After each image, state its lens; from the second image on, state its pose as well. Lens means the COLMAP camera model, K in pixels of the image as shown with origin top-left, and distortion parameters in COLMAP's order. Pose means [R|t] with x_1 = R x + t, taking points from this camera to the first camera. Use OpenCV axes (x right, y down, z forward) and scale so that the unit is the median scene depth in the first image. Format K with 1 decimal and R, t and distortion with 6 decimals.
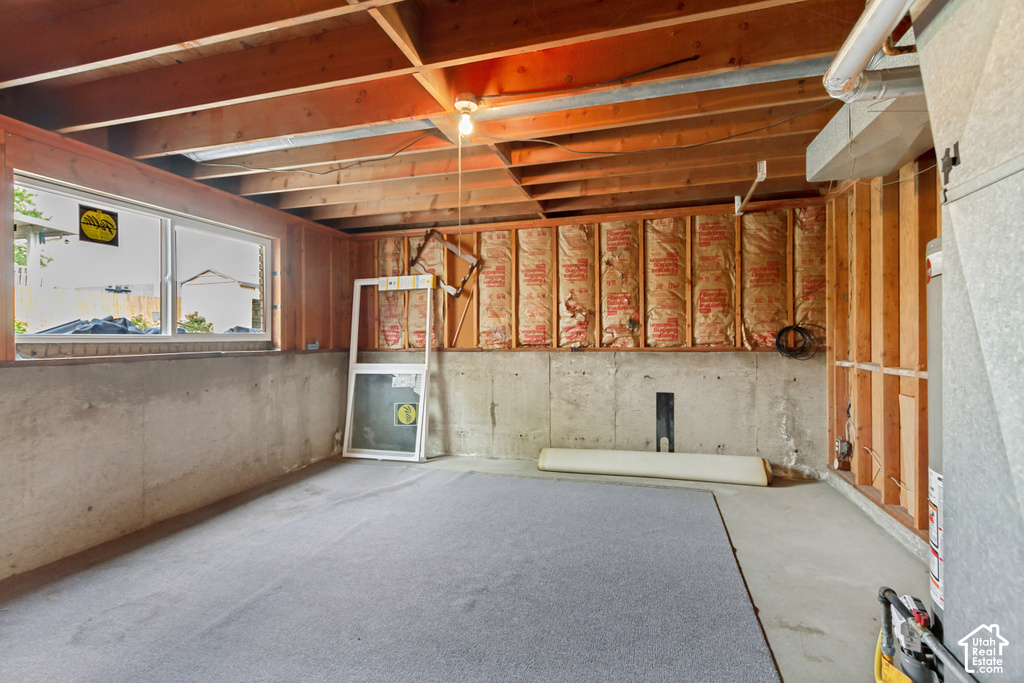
lens RADIAL K [[475.2, 0, 516.6], [0, 475.2, 338.4], [0, 0, 1]] dist [0.007944, -0.002811]
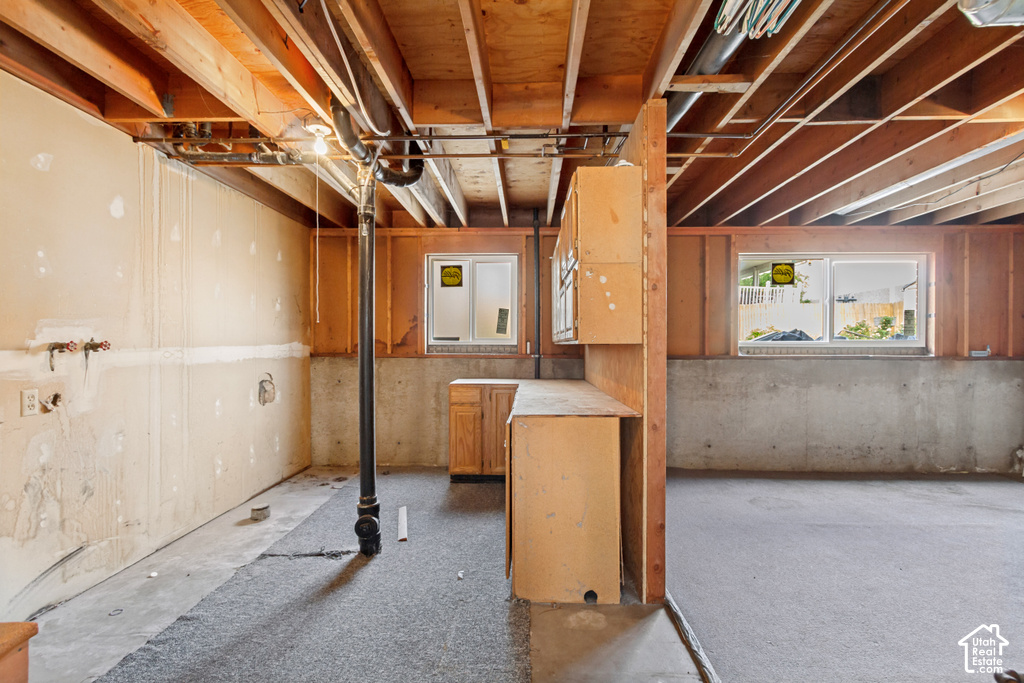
lens RADIAL K [[475.2, 0, 513.7], [0, 475.2, 343.5], [0, 0, 1]] dist [0.007944, -0.002811]
pose [[0.236377, 0.008958, -0.971620, 0.367661], [-0.004273, 0.999957, 0.008180, -0.008978], [0.971652, 0.002219, 0.236405, -0.198997]]
